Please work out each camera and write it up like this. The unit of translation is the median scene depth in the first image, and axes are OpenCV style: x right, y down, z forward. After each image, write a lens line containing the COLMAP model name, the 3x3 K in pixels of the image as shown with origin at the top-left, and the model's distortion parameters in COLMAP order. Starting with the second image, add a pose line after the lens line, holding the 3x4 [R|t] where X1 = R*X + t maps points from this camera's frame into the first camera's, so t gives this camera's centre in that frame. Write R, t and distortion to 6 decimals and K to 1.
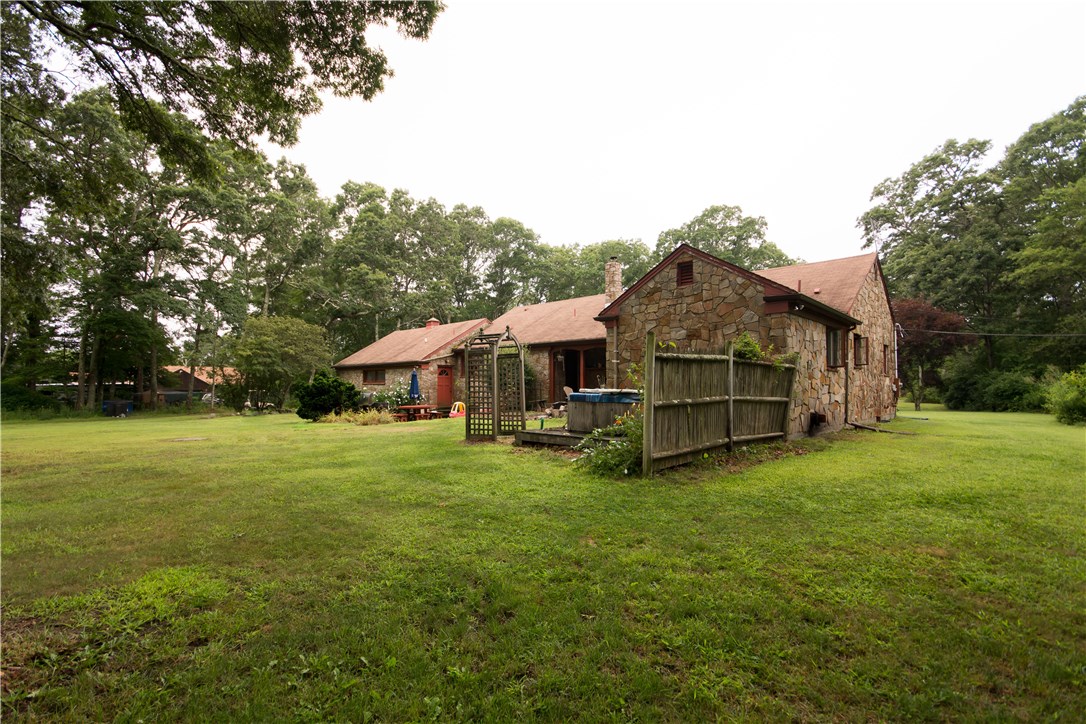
lens RADIAL K [[487.5, 0, 544.9], [0, 487.5, 362.5], [0, 0, 1]] dist [0.003614, -0.006160]
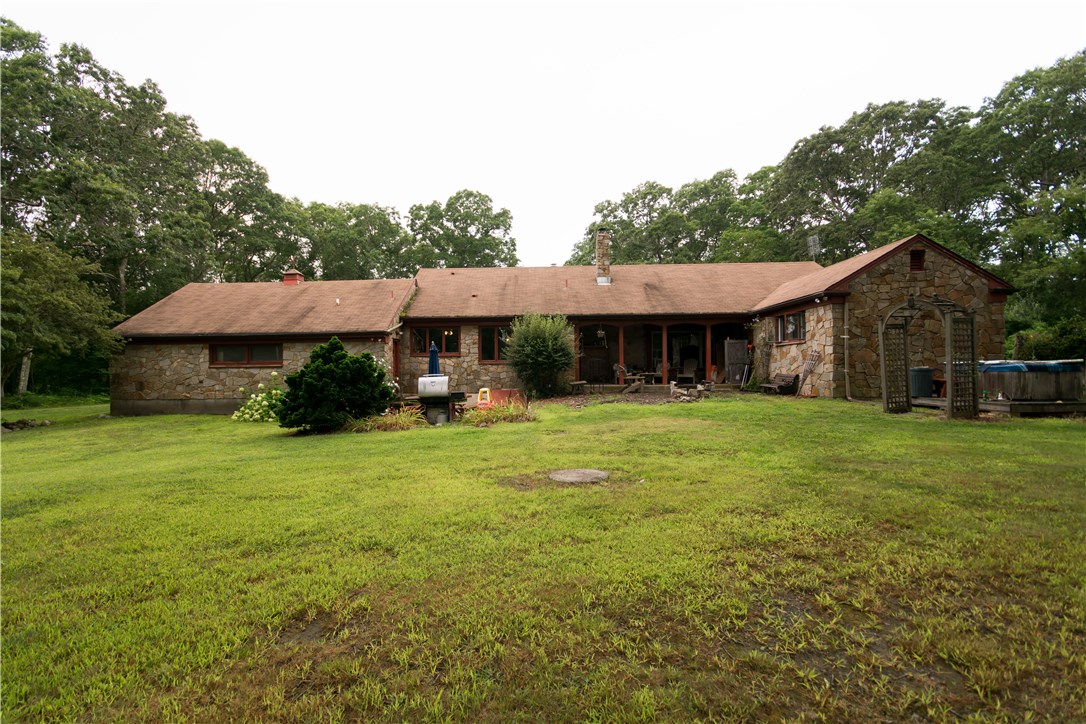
lens RADIAL K [[487.5, 0, 545.9], [0, 487.5, 366.4], [0, 0, 1]] dist [0.003614, -0.006160]
pose [[0.763720, -0.008056, 0.645497, -0.446641], [-0.017396, 0.999302, 0.033054, 0.016476], [-0.645313, -0.036473, 0.763047, 0.277590]]
